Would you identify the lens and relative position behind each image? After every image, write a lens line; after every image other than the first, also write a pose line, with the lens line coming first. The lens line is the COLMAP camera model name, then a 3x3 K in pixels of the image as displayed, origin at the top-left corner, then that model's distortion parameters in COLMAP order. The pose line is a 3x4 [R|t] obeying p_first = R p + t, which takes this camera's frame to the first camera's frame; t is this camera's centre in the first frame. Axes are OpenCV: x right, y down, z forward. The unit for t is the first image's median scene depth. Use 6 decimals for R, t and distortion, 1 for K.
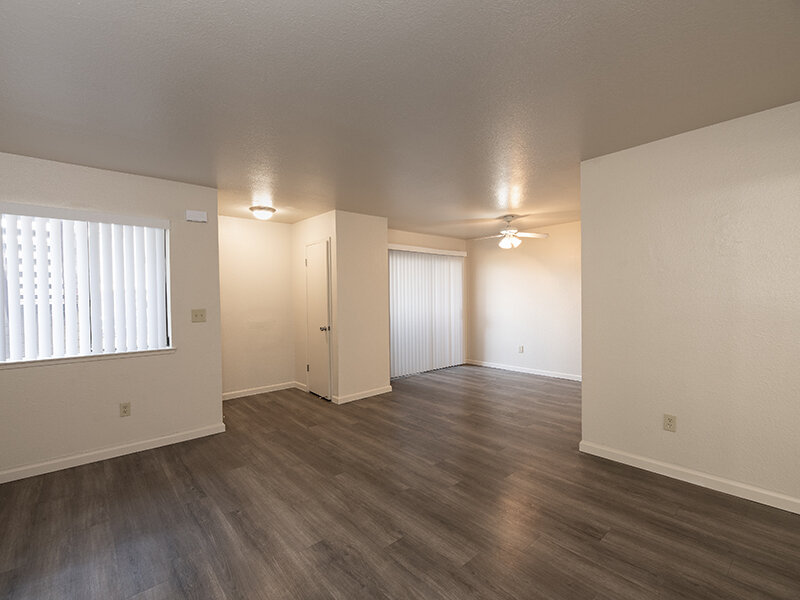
lens RADIAL K [[371.5, 0, 398.2], [0, 371.5, 300.7], [0, 0, 1]] dist [-0.004265, -0.000266]
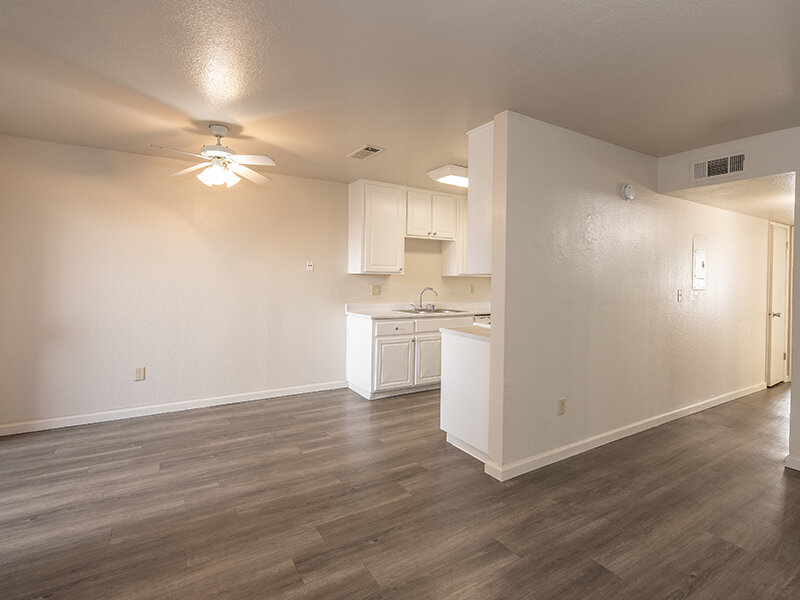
lens RADIAL K [[407.2, 0, 401.9], [0, 407.2, 278.3], [0, 0, 1]] dist [0.001906, -0.000825]
pose [[0.157968, 0.014985, 0.987330, -0.436408], [-0.009675, 0.999860, -0.013627, -0.005318], [-0.987397, -0.007400, 0.158091, 1.210395]]
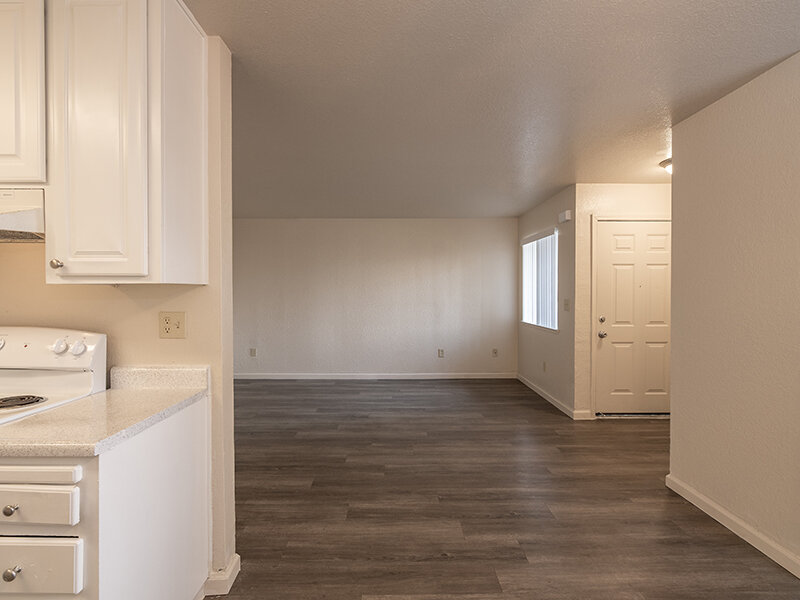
lens RADIAL K [[371.5, 0, 397.2], [0, 371.5, 295.7], [0, 0, 1]] dist [-0.004265, -0.000266]
pose [[-0.657519, 0.022345, -0.753106, 0.834395], [0.003741, 0.999645, 0.026393, -0.028482], [0.753428, 0.014536, -0.657369, 1.737647]]
